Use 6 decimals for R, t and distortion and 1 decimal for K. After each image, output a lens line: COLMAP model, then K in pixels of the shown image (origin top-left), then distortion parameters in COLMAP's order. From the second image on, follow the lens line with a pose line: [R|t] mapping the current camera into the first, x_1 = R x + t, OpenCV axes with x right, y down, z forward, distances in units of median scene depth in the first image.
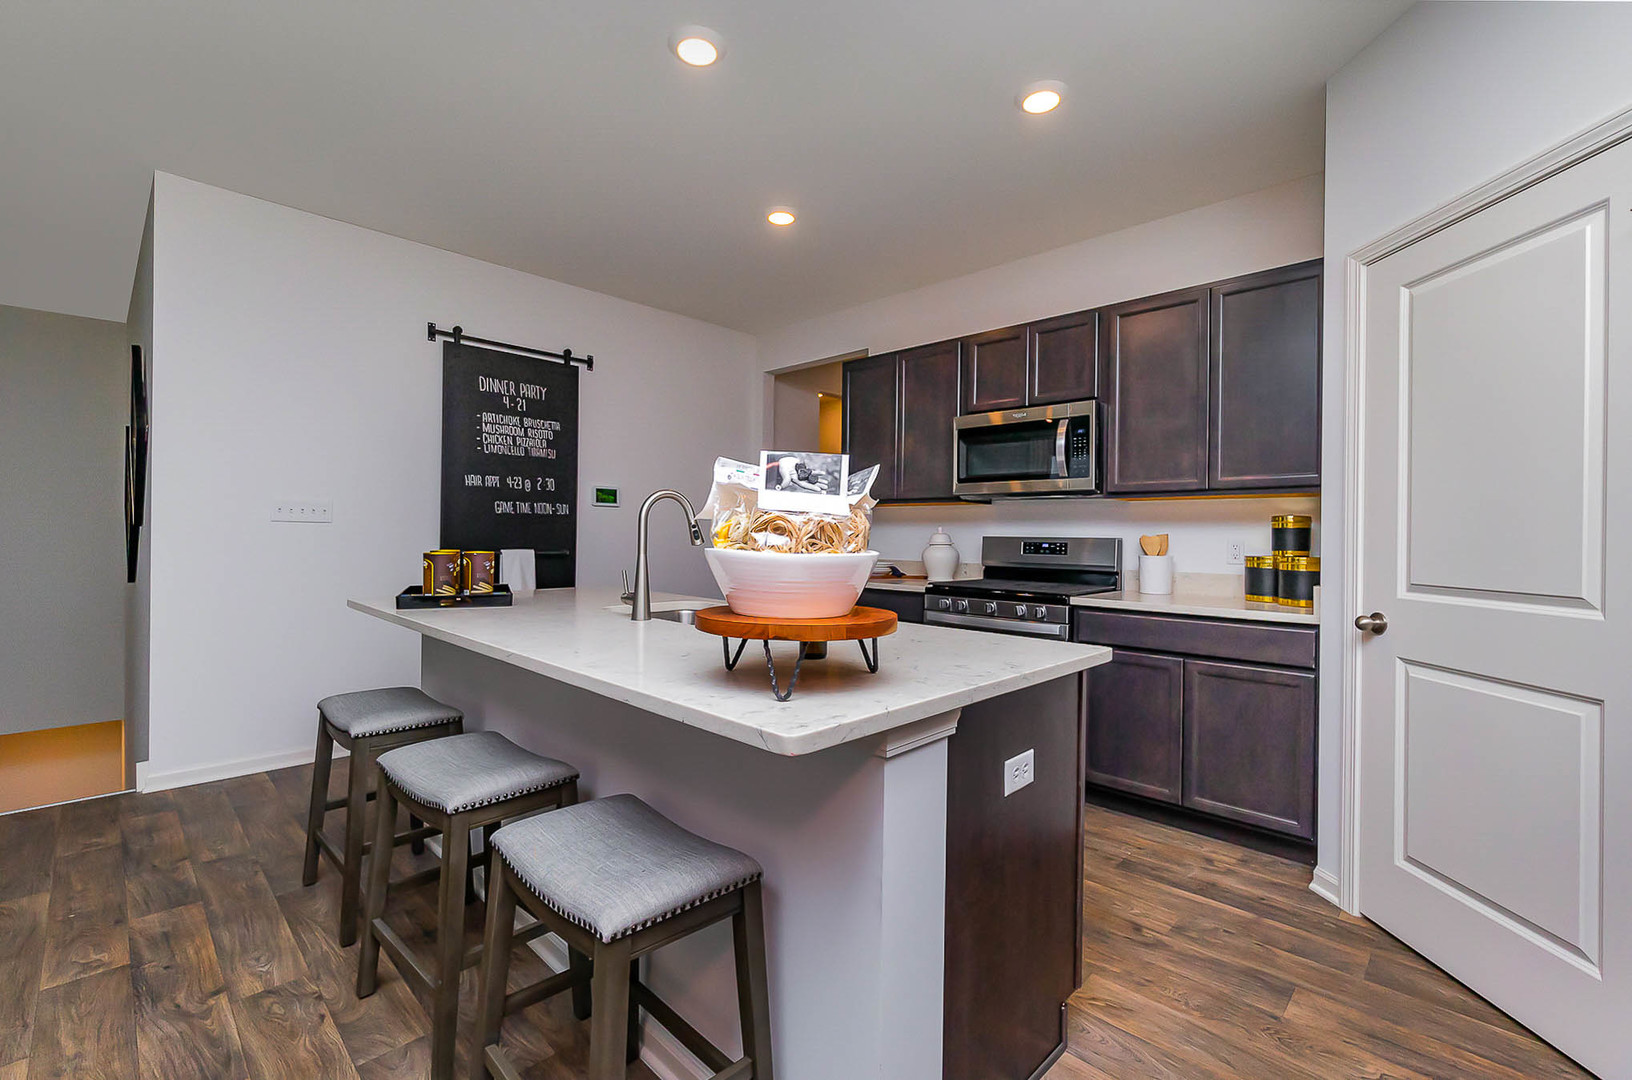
lens RADIAL K [[694.0, 0, 816.0], [0, 694.0, 540.0], [0, 0, 1]] dist [0.000366, -0.000519]
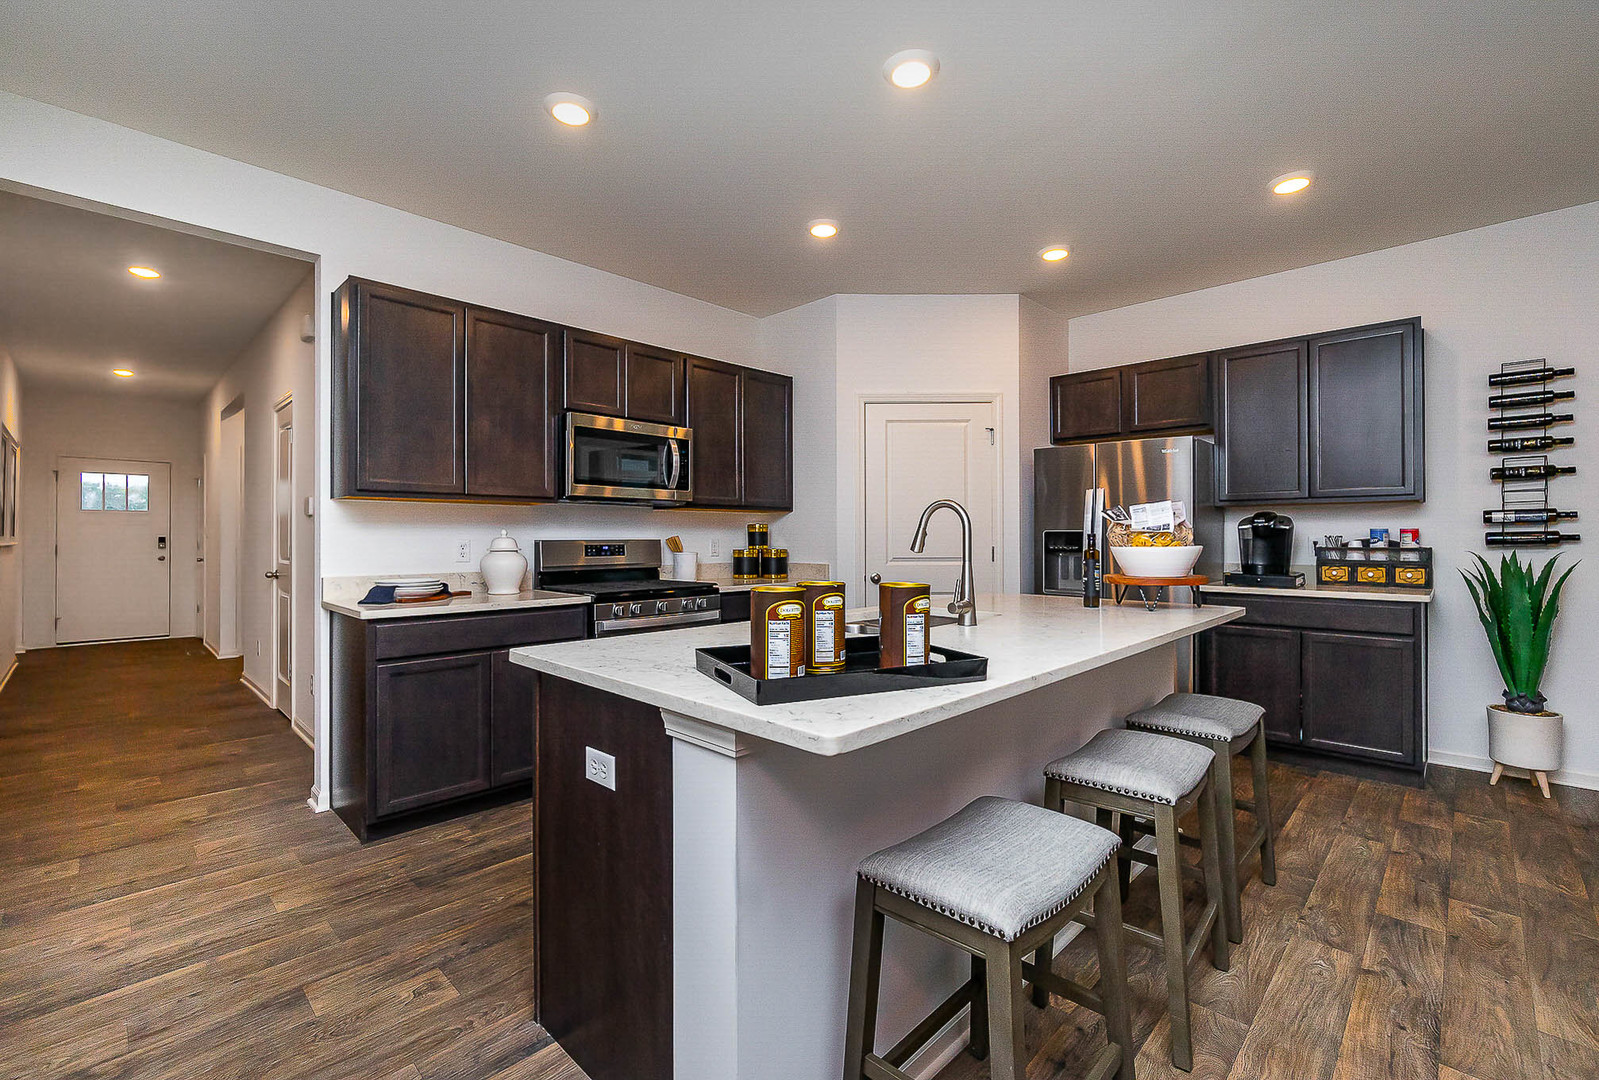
lens RADIAL K [[684.0, 0, 800.0], [0, 684.0, 530.1], [0, 0, 1]] dist [-0.000542, 0.000481]
pose [[0.006415, -0.001555, 0.999978, -0.796154], [0.008723, 0.999961, 0.001499, -0.019557], [-0.999941, 0.008713, 0.006429, 0.770828]]
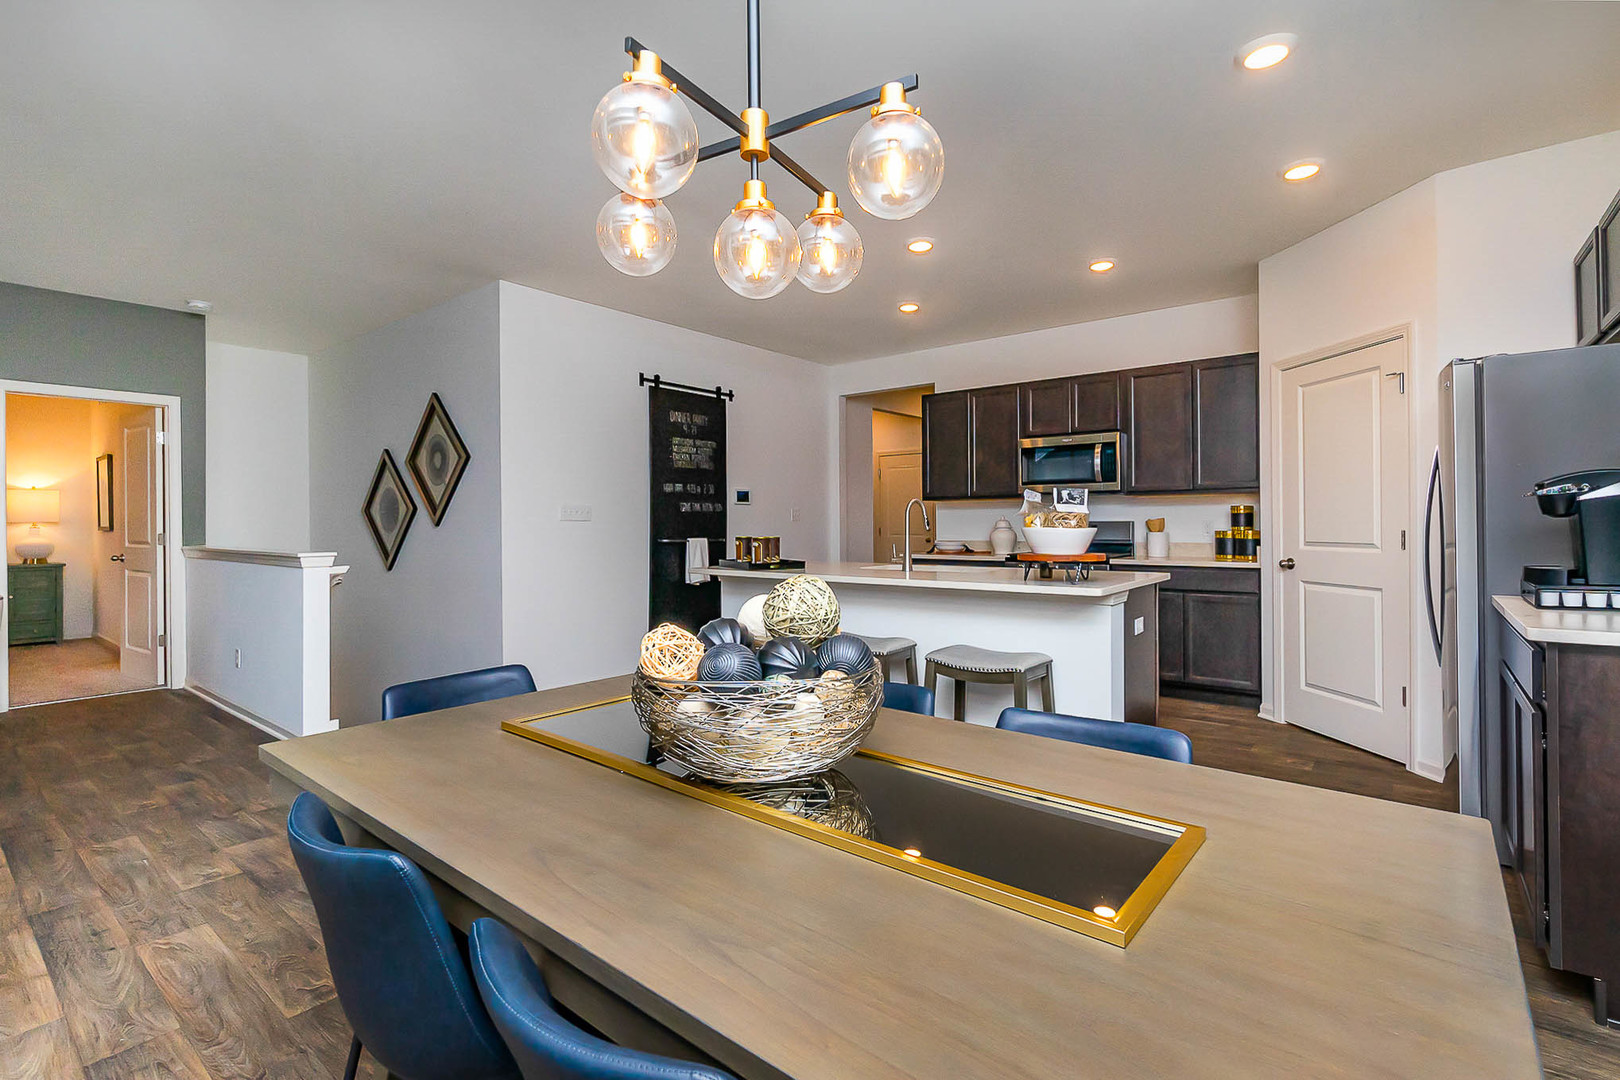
lens RADIAL K [[750.3, 0, 800.1], [0, 750.3, 530.2], [0, 0, 1]] dist [-0.002049, -0.000242]
pose [[0.995883, -0.019552, 0.088511, -0.445533], [0.019507, 0.999809, 0.001365, 0.000504], [-0.088521, 0.000367, 0.996074, -0.583537]]
